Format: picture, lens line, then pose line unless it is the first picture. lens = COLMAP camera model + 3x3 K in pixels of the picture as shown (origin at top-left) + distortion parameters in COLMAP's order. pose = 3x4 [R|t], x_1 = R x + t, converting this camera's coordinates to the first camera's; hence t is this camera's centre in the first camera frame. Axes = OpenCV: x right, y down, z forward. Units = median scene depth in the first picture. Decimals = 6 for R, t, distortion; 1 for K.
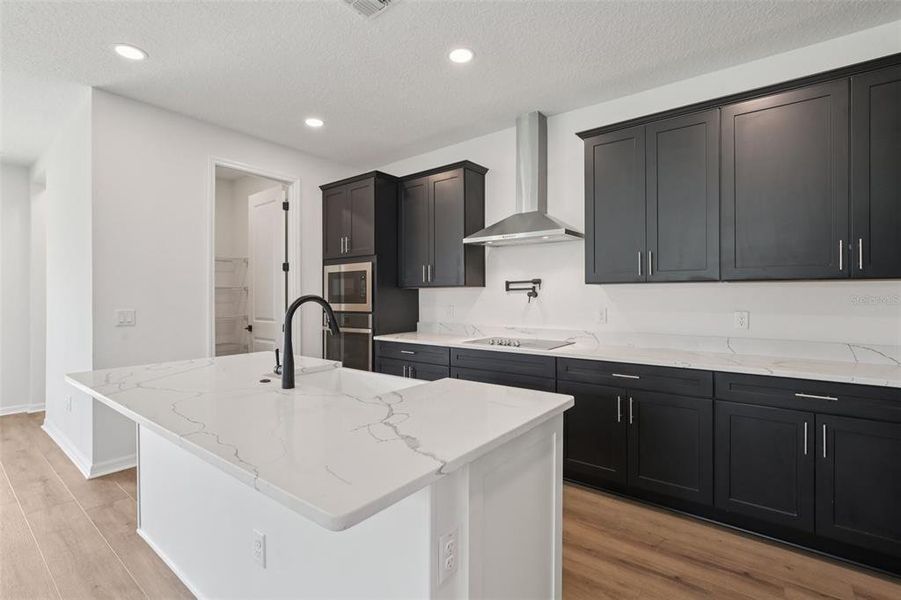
lens RADIAL K [[411.6, 0, 452.0], [0, 411.6, 299.7], [0, 0, 1]] dist [-0.010207, 0.003608]
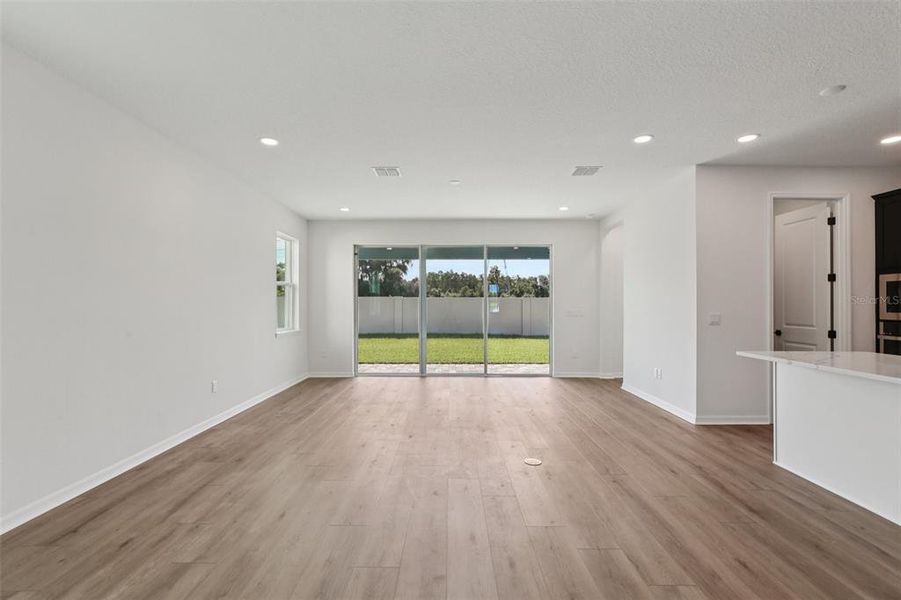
lens RADIAL K [[411.6, 0, 446.6], [0, 411.6, 299.5], [0, 0, 1]] dist [-0.010207, 0.003608]
pose [[0.607672, -0.000020, -0.794188, -0.181969], [-0.015753, 0.999803, -0.012079, 0.006665], [0.794032, 0.019851, 0.607551, -0.490437]]
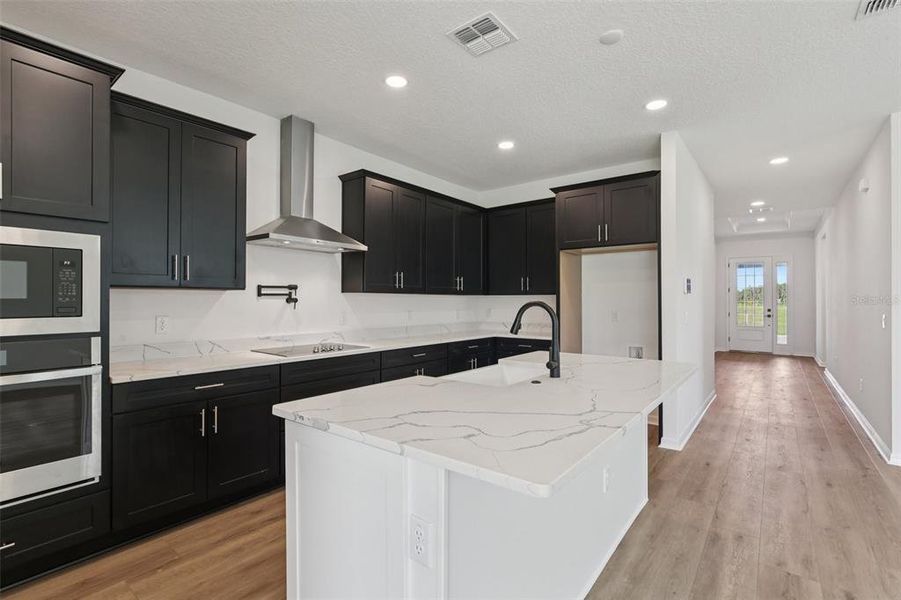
lens RADIAL K [[411.6, 0, 442.8], [0, 411.6, 301.1], [0, 0, 1]] dist [-0.010207, 0.003608]
pose [[0.022654, 0.003960, 0.999736, -0.708167], [0.009467, 0.999946, -0.004176, -0.003262], [-0.999699, 0.009559, 0.022615, 0.569425]]
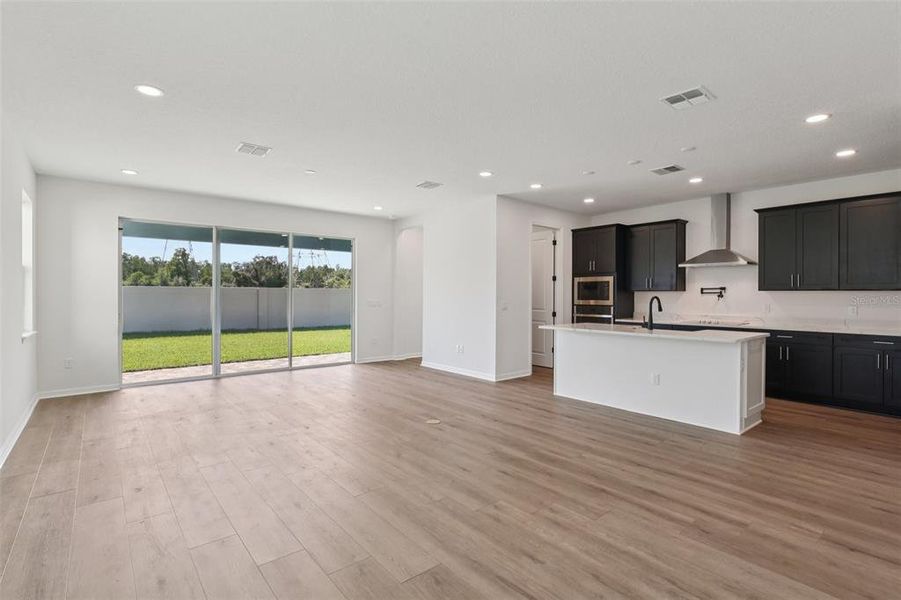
lens RADIAL K [[429.8, 0, 458.6], [0, 429.8, 291.5], [0, 0, 1]] dist [-0.009096, -0.001004]
pose [[0.978063, 0.008031, -0.208156, -0.460518], [-0.012289, 0.999741, -0.019173, 0.014801], [0.207948, 0.021310, 0.977908, -0.897965]]
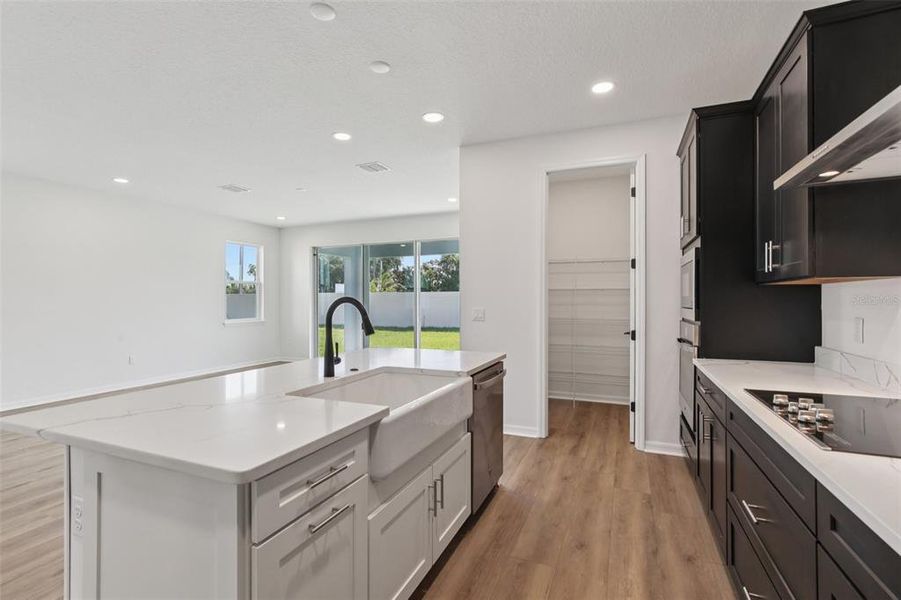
lens RADIAL K [[411.6, 0, 445.1], [0, 411.6, 300.0], [0, 0, 1]] dist [-0.010207, 0.003608]
pose [[0.247748, 0.010540, -0.968767, 0.346773], [-0.015690, 0.999853, 0.006865, -0.006212], [0.968697, 0.013500, 0.247877, 0.459352]]
